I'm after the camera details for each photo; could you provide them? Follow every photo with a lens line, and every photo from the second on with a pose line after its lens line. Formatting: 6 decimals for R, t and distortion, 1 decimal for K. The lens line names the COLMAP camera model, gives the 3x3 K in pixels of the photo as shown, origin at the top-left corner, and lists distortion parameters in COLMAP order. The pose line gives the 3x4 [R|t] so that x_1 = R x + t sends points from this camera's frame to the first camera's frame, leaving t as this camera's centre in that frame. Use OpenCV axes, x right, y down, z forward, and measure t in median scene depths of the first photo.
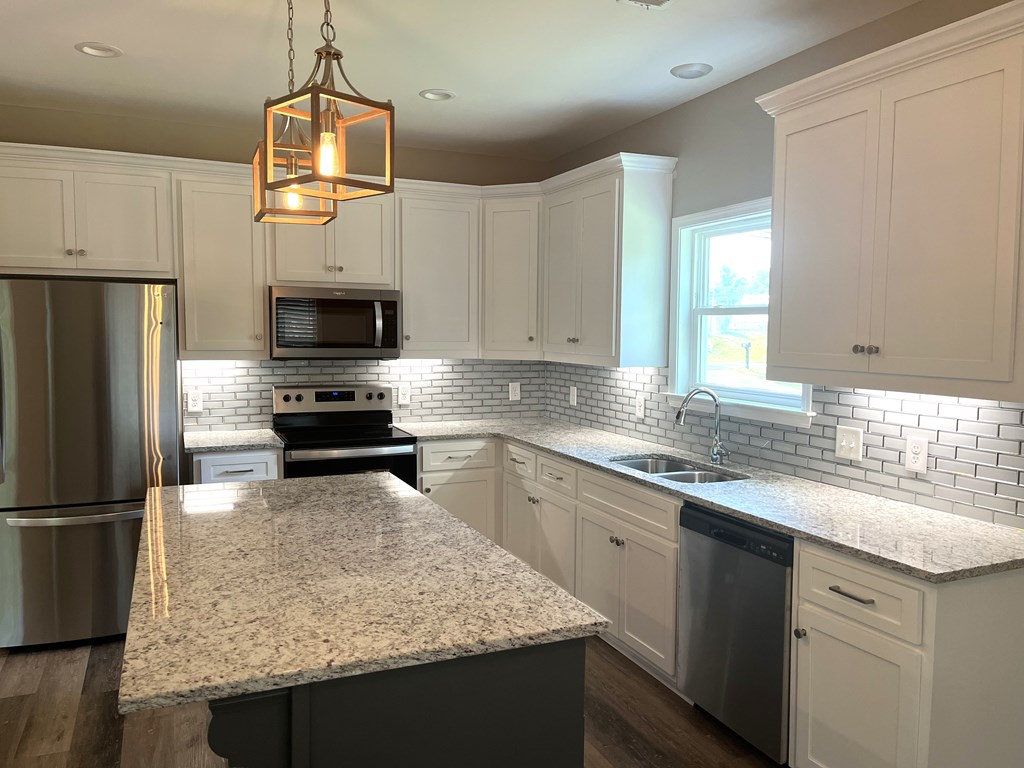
lens RADIAL K [[780.7, 0, 507.0], [0, 780.7, 384.2], [0, 0, 1]] dist [0.041151, -0.043565]
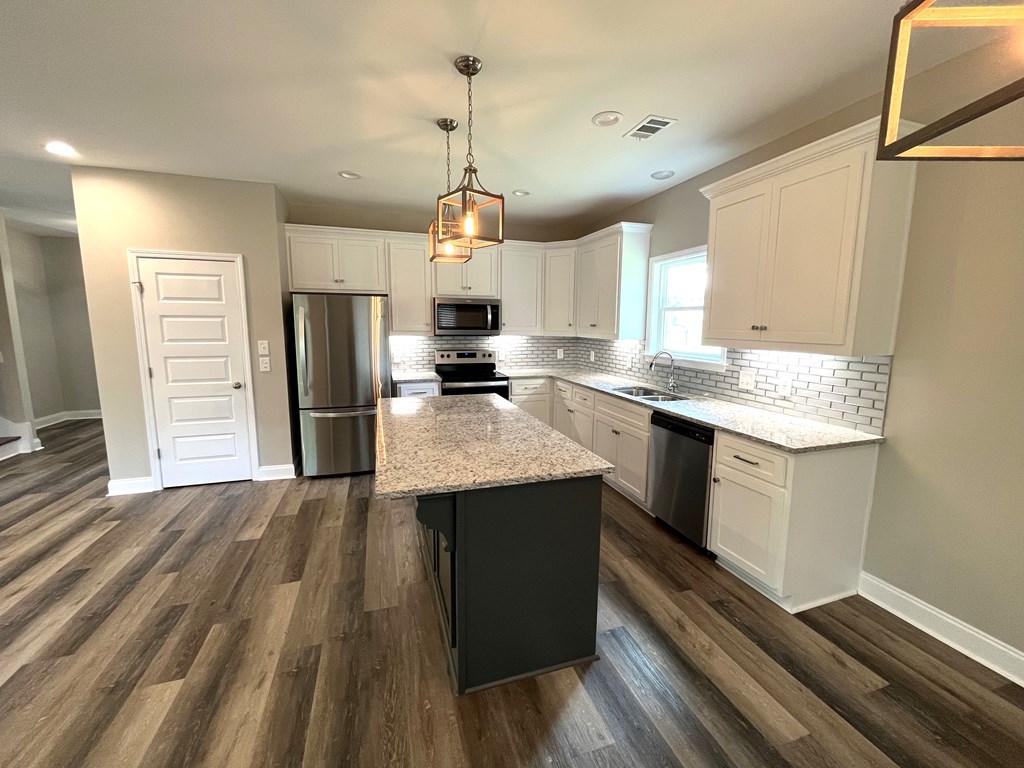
lens RADIAL K [[416.6, 0, 513.3], [0, 416.6, 376.7], [0, 0, 1]] dist [-0.000492, 0.000204]
pose [[0.995588, 0.011311, -0.093145, -0.014313], [-0.005986, 0.998342, 0.057251, 0.013111], [0.093639, -0.056440, 0.994005, -0.013541]]
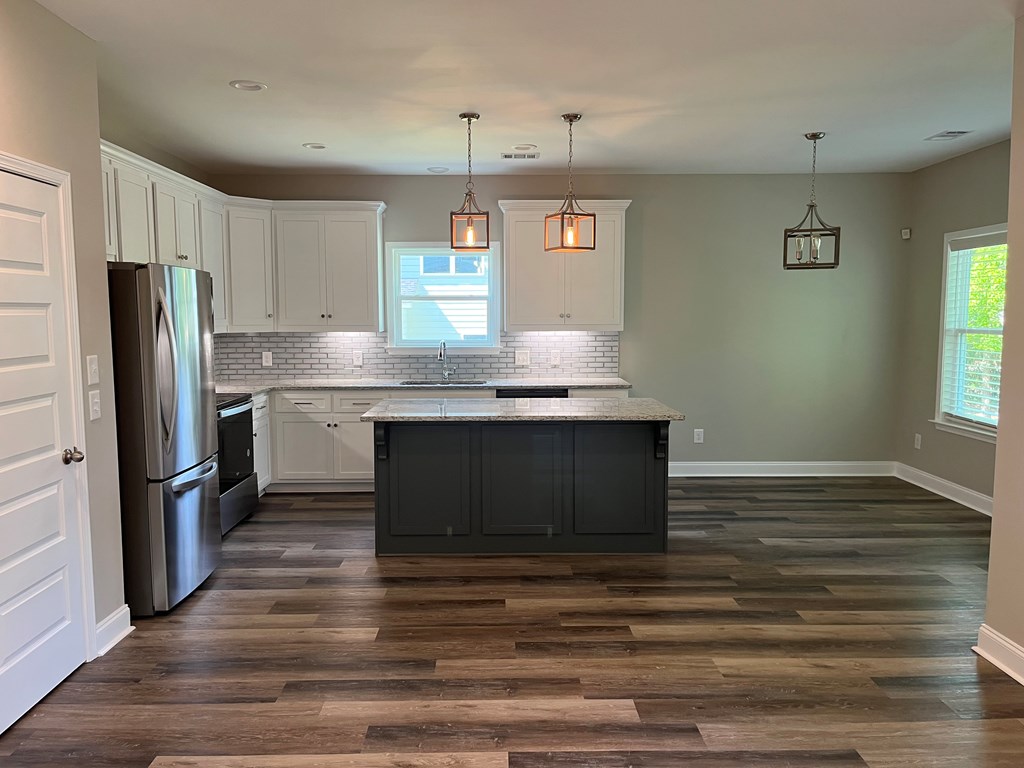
lens RADIAL K [[780.7, 0, 510.2], [0, 780.7, 385.5], [0, 0, 1]] dist [0.041151, -0.043565]
pose [[0.373943, -0.095240, 0.922549, -1.545410], [0.071255, 0.994724, 0.073808, -0.013658], [-0.924710, 0.038136, 0.378757, 0.165440]]
